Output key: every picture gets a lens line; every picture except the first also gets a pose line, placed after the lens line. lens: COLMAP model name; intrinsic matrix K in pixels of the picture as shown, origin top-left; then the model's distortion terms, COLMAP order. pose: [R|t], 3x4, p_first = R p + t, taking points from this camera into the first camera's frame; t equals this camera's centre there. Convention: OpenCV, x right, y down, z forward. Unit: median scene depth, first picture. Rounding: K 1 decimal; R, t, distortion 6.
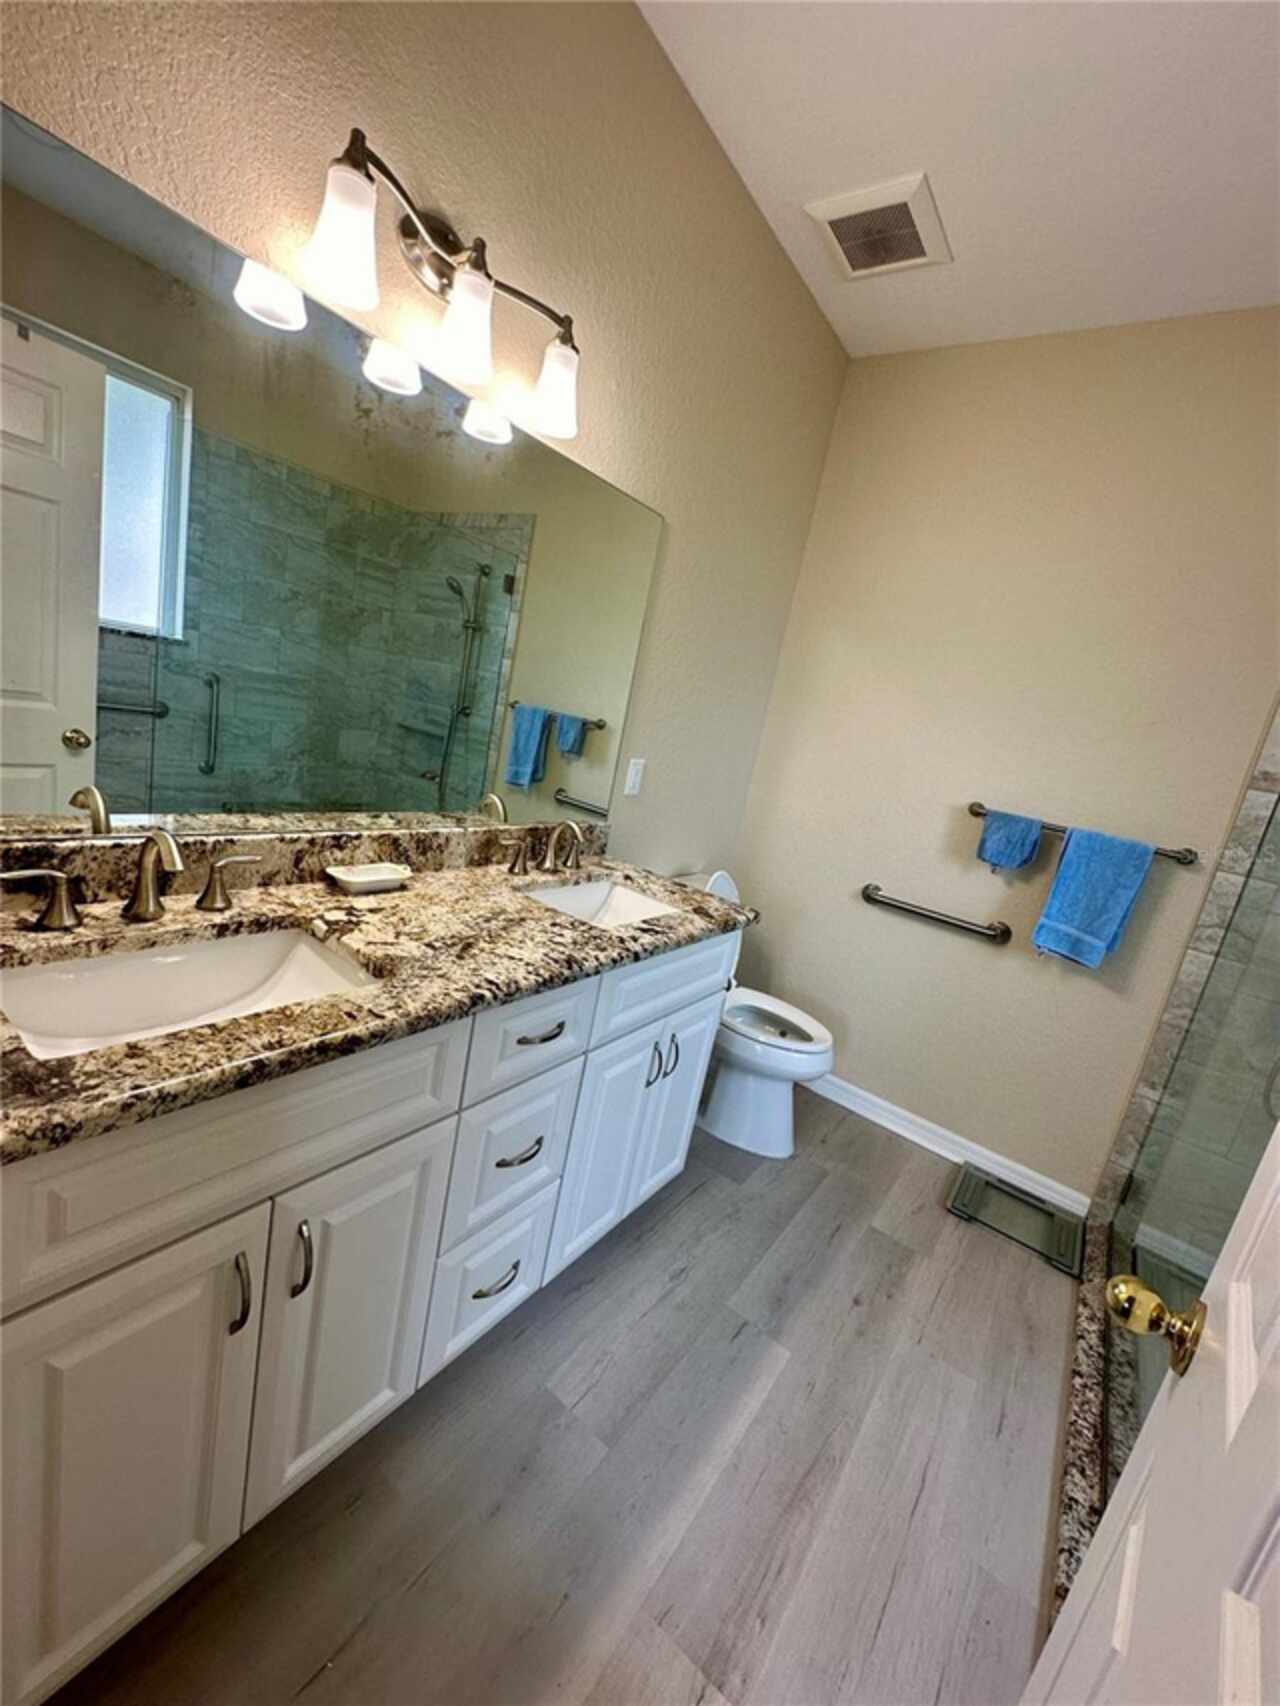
lens RADIAL K [[677.4, 0, 641.1], [0, 677.4, 850.9], [0, 0, 1]] dist [-0.007311, 0.001267]
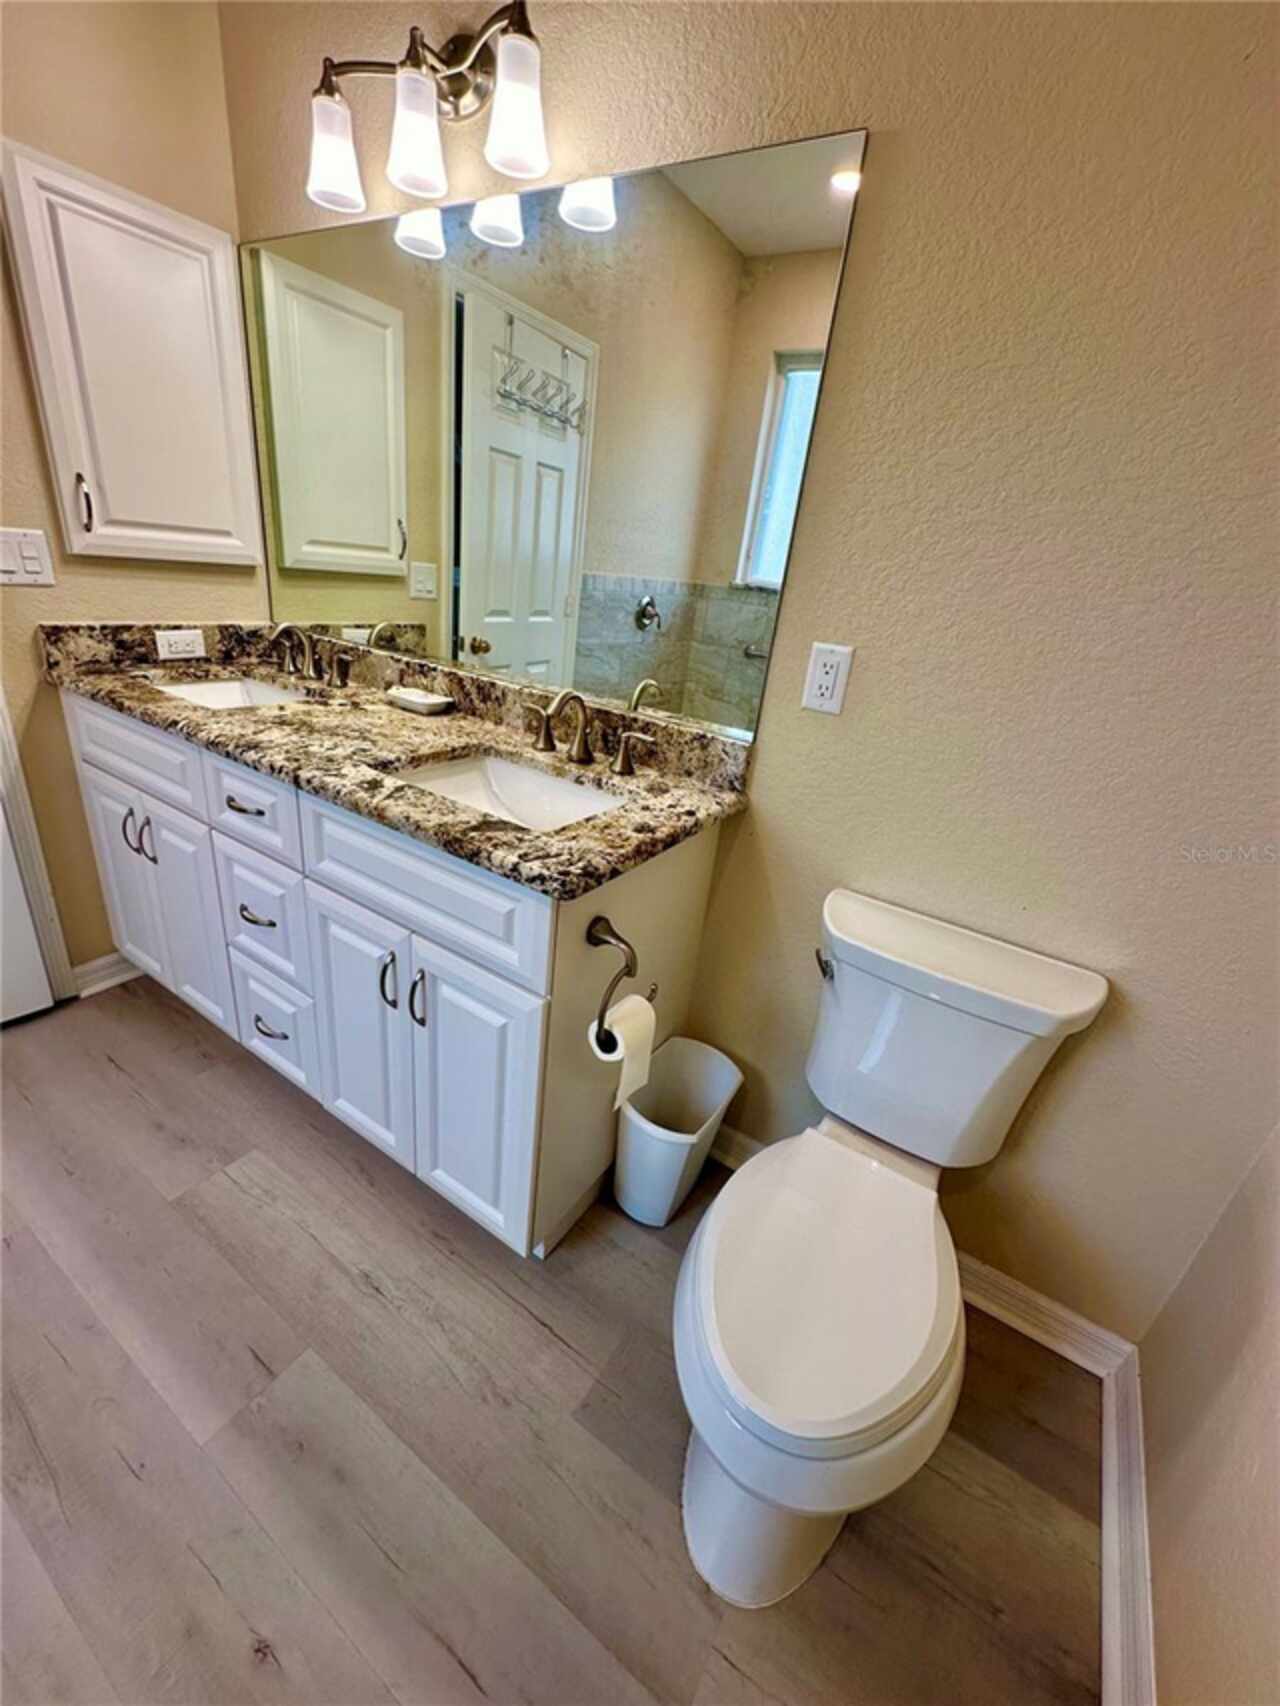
lens RADIAL K [[677.4, 0, 641.9], [0, 677.4, 854.9], [0, 0, 1]] dist [-0.007311, 0.001267]
pose [[0.083879, 0.217734, -0.972397, 0.823912], [-0.306065, 0.934296, 0.182801, -0.043415], [0.948308, 0.282283, 0.145009, 1.234156]]
